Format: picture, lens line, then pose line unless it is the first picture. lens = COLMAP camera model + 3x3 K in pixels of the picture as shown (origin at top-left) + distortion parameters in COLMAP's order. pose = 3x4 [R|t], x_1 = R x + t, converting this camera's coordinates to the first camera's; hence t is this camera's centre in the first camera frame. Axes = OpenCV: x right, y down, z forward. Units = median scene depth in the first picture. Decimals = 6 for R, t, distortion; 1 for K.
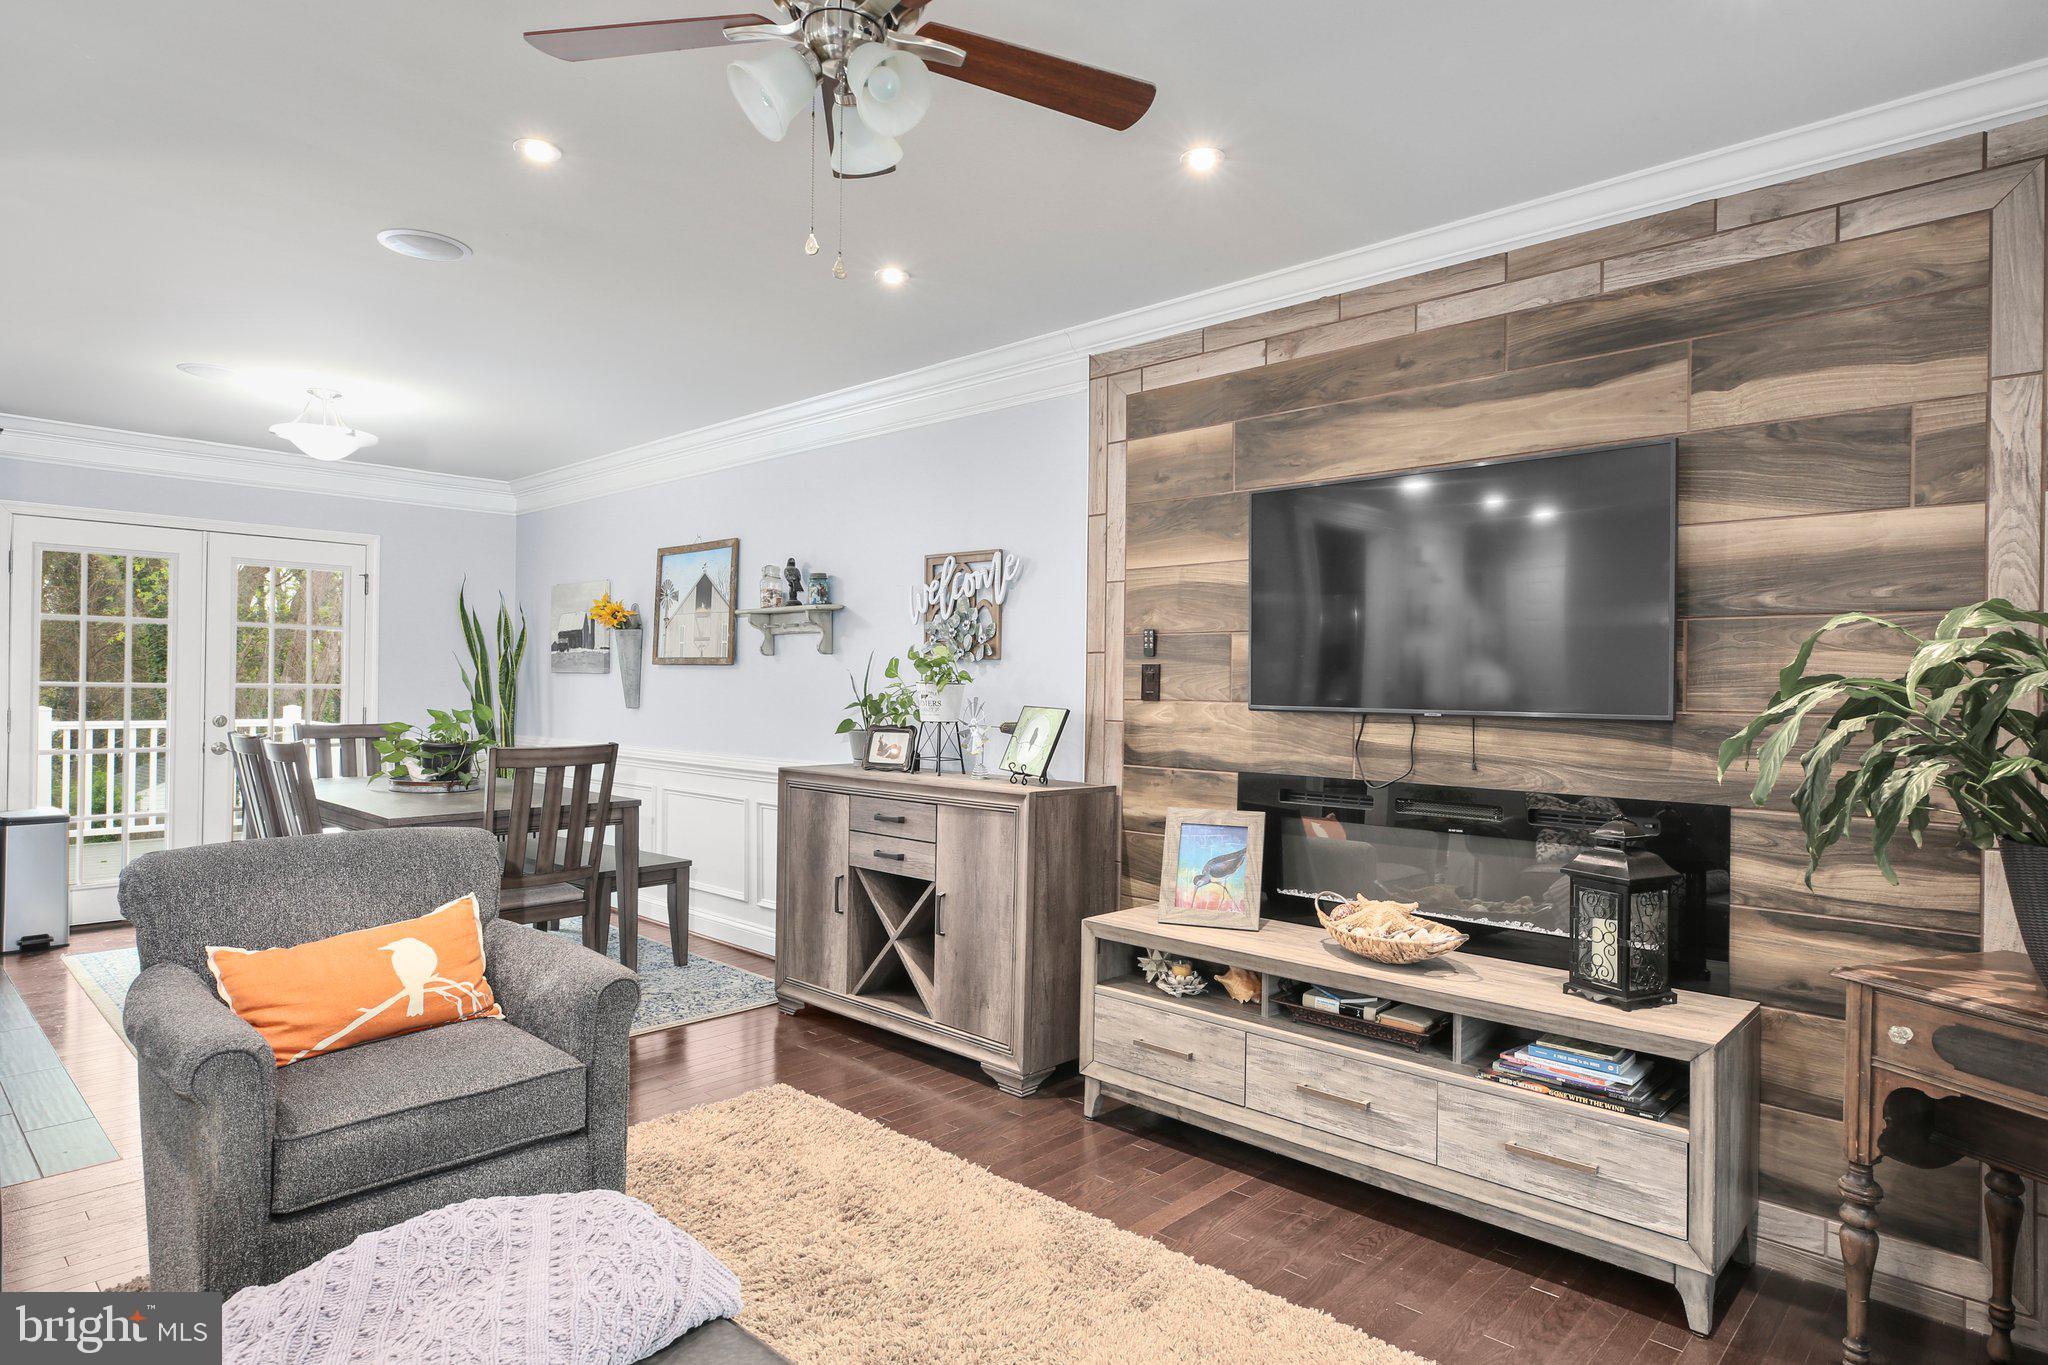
lens RADIAL K [[1137.2, 0, 1023.6], [0, 1137.2, 679.2], [0, 0, 1]] dist [-0.001033, 0.000397]
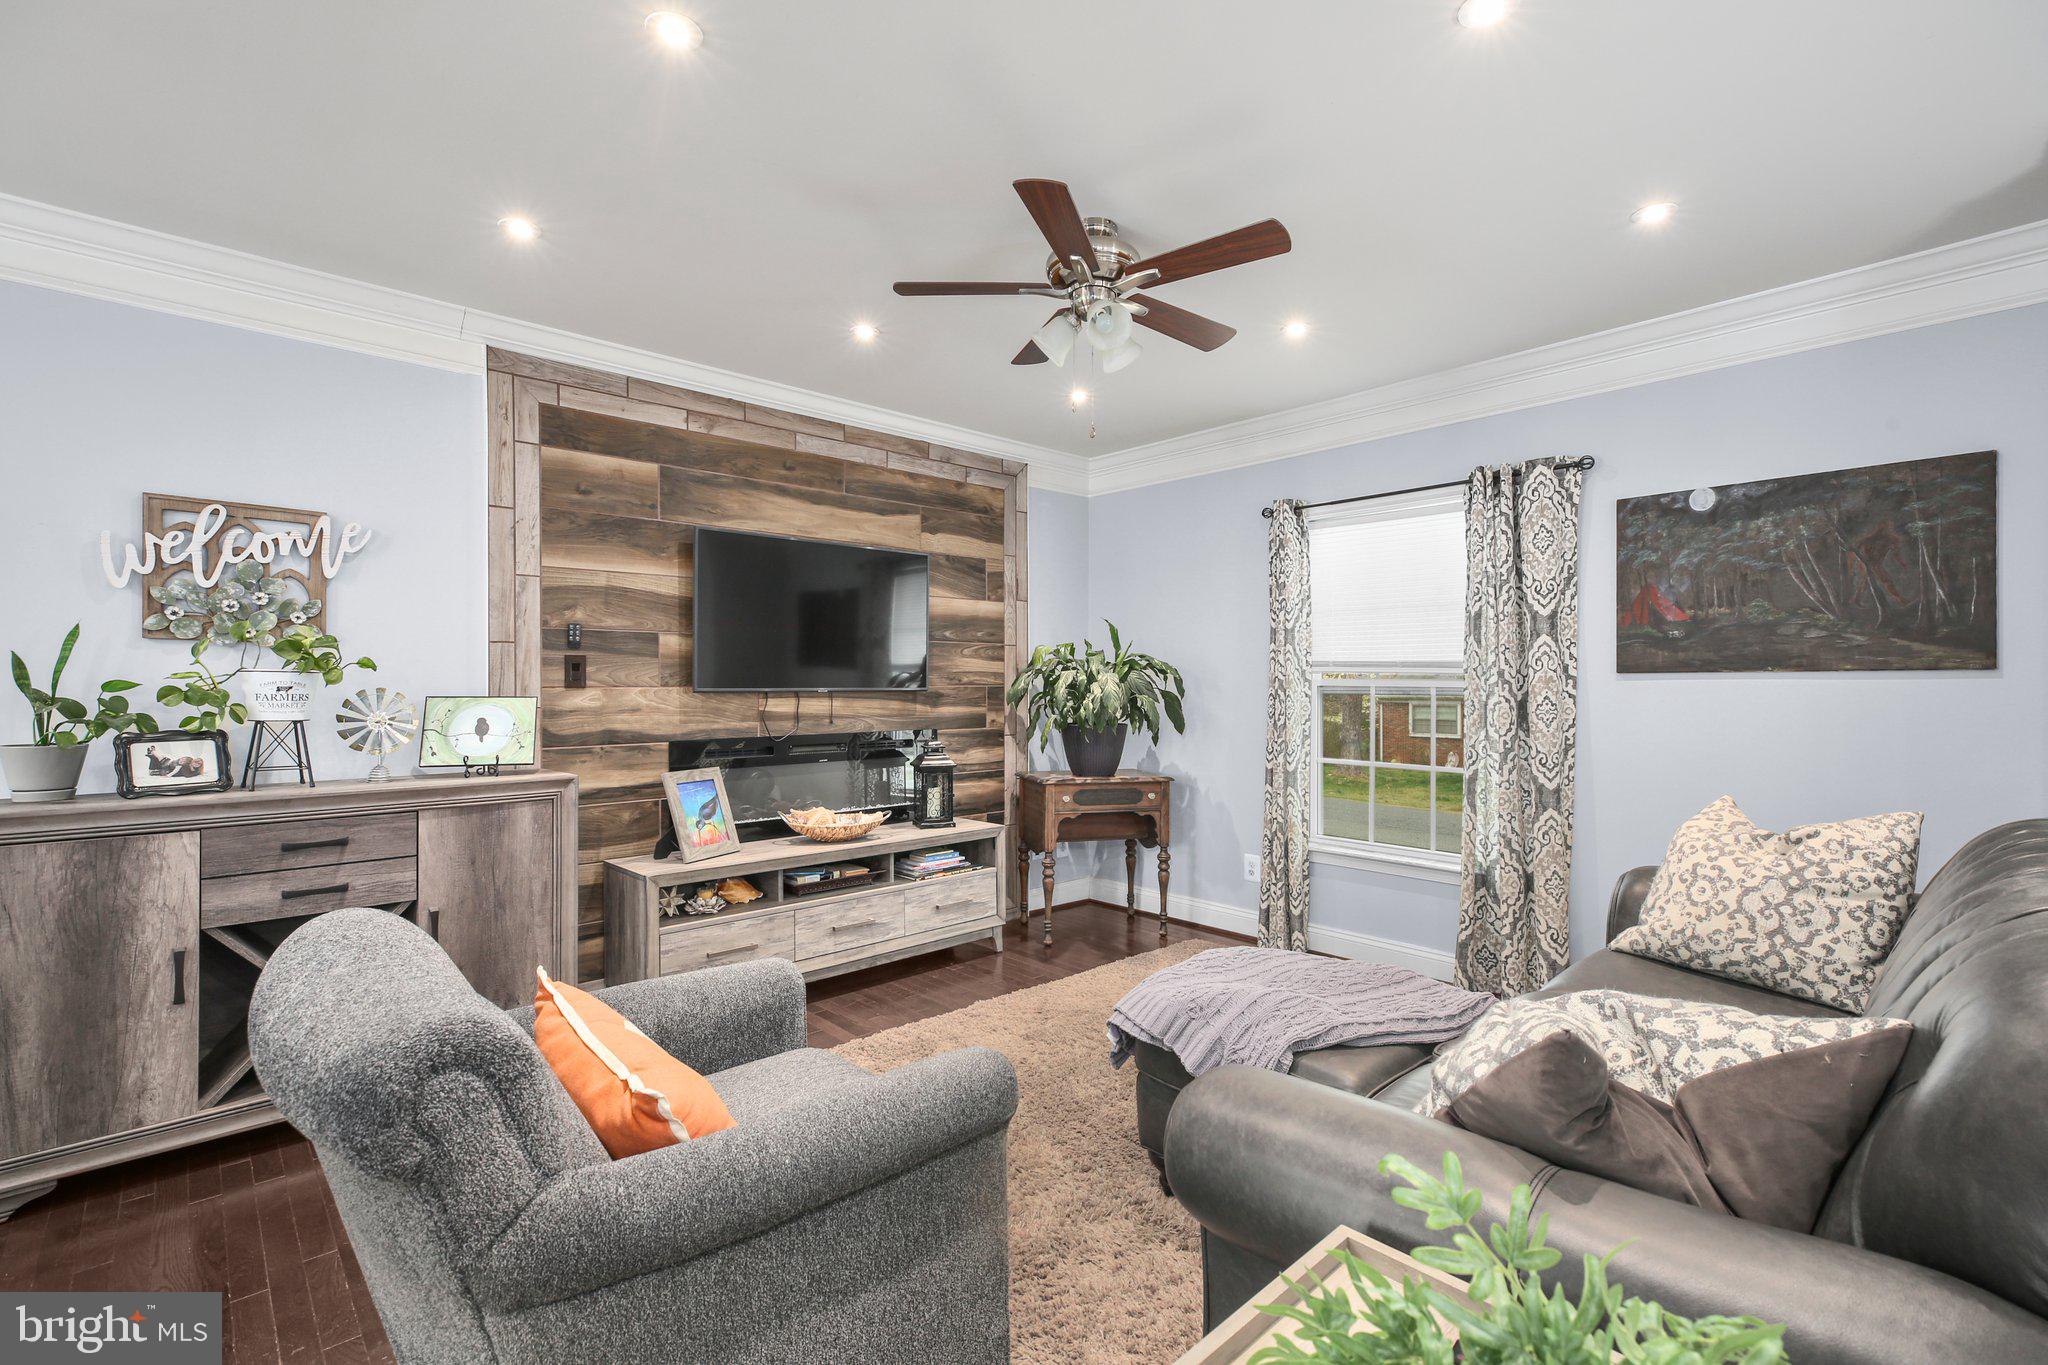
lens RADIAL K [[924.6, 0, 1026.0], [0, 924.6, 686.4], [0, 0, 1]] dist [0.002848, 0.000573]
pose [[0.058743, -0.012140, 0.998199, -0.790107], [0.000665, 0.999926, 0.012122, 0.007025], [-0.998273, -0.000049, 0.058747, 0.516439]]
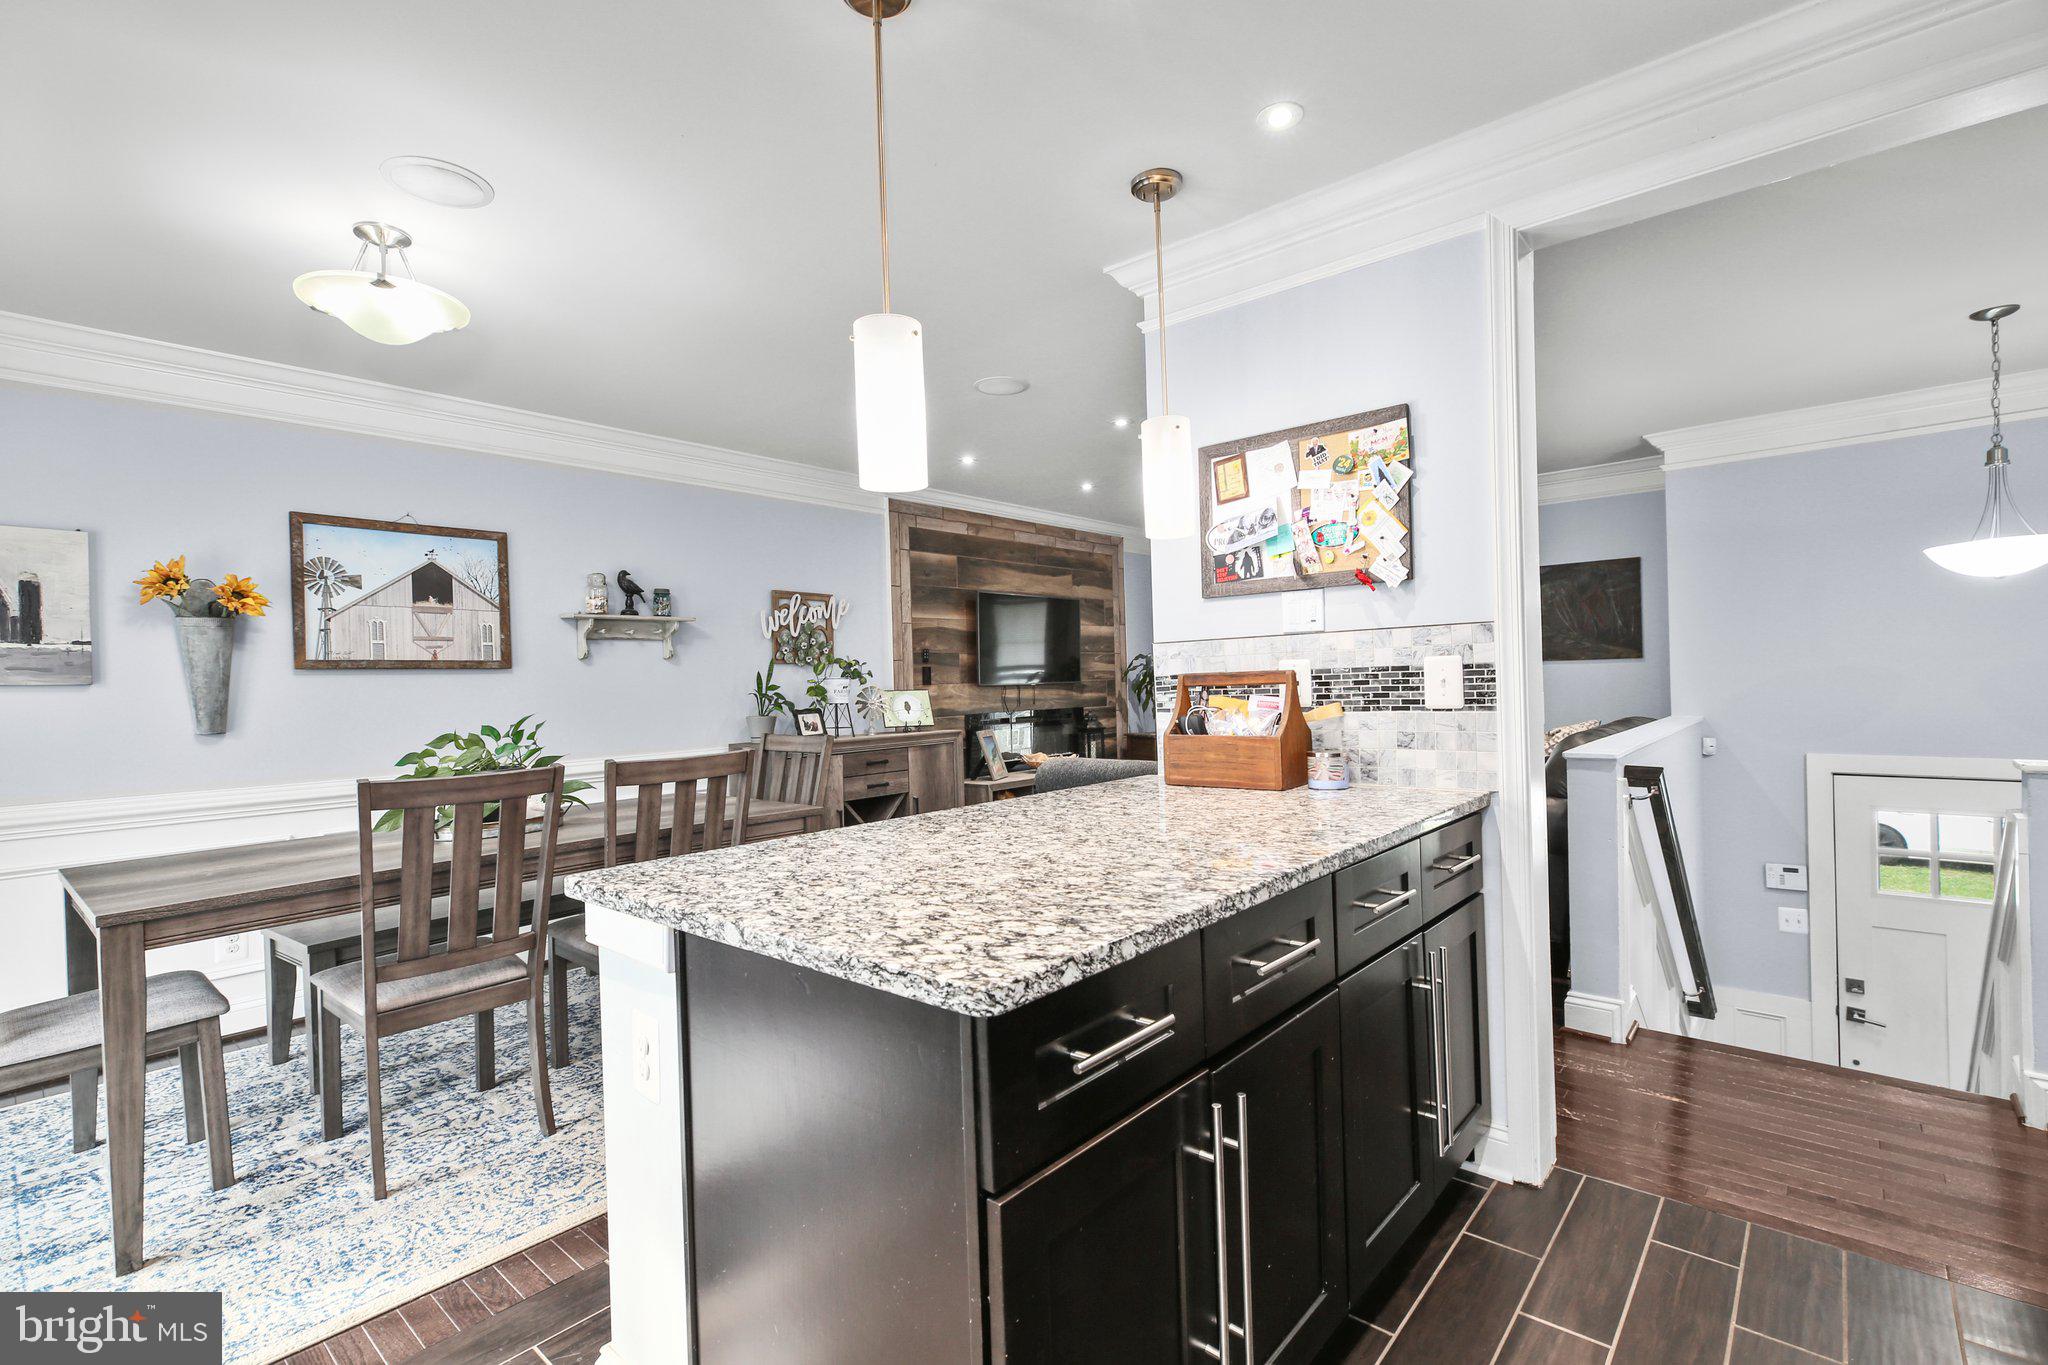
lens RADIAL K [[924.6, 0, 1023.6], [0, 924.6, 691.5], [0, 0, 1]] dist [0.002848, 0.000573]
pose [[-0.043770, -0.020451, 0.998832, -1.554739], [0.024865, 0.999458, 0.021553, -0.000259], [-0.998732, 0.025779, -0.043238, 0.923859]]
